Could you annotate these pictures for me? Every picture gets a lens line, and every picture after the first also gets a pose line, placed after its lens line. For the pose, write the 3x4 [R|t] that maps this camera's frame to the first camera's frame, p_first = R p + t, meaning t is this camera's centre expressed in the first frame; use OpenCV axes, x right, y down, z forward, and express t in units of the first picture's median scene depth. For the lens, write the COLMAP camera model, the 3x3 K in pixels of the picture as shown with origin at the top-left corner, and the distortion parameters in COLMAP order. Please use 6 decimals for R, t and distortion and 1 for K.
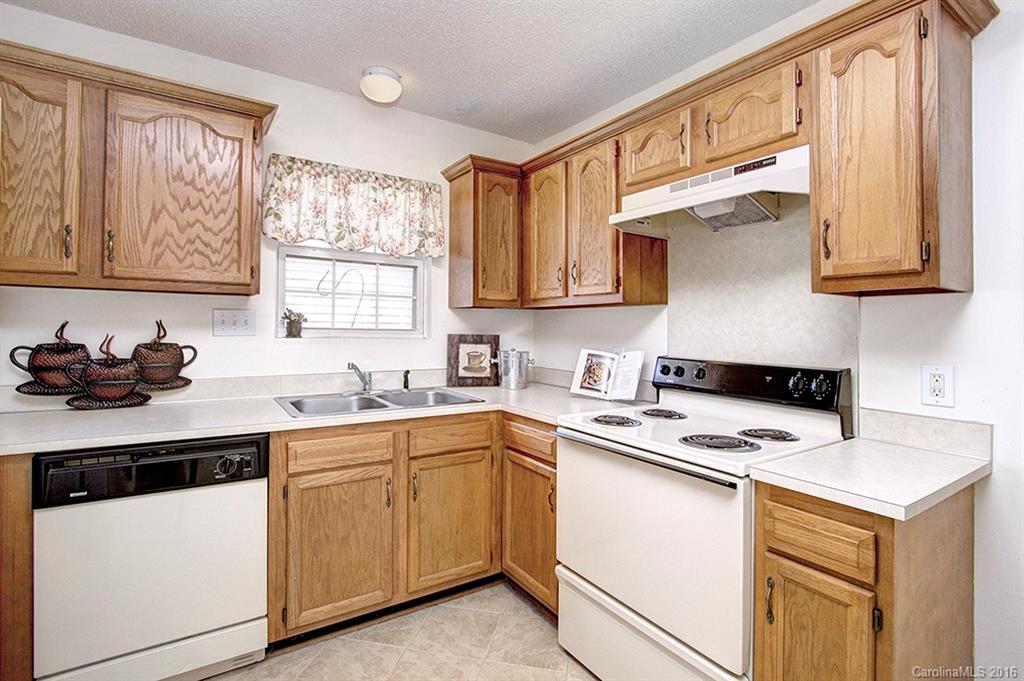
lens RADIAL K [[481.5, 0, 516.6], [0, 481.5, 326.9], [0, 0, 1]] dist [-0.002783, -0.000194]
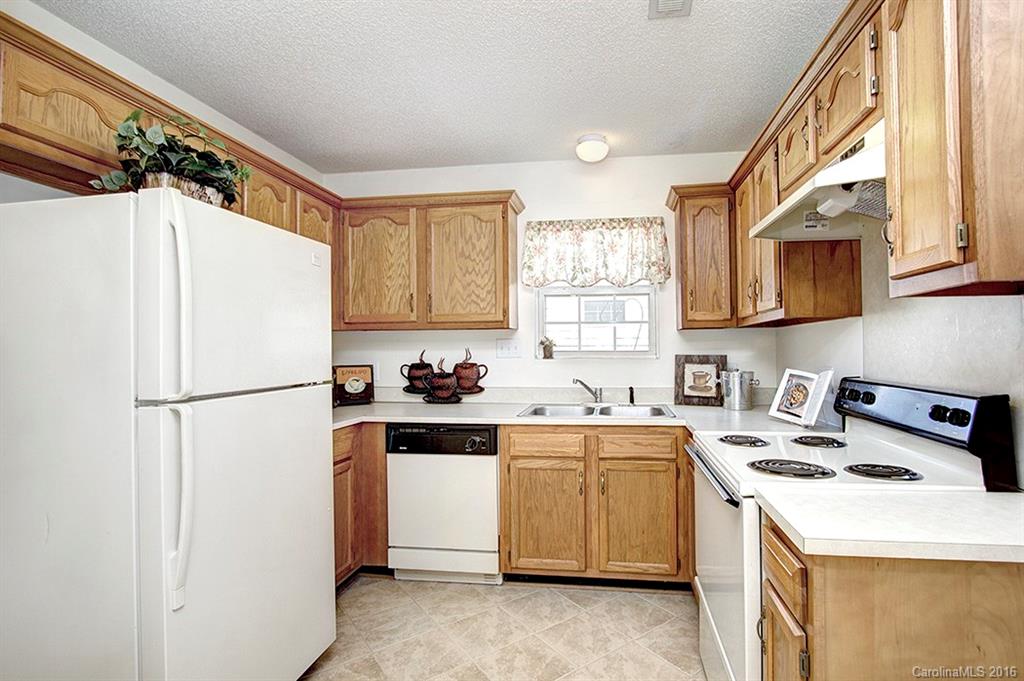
lens RADIAL K [[475.6, 0, 517.4], [0, 475.6, 347.9], [0, 0, 1]] dist [-0.001126, -0.000191]
pose [[0.749254, -0.022223, -0.661909, 0.399085], [0.019996, 0.999740, -0.010931, 0.006113], [0.661980, -0.005046, 0.749504, -0.019102]]
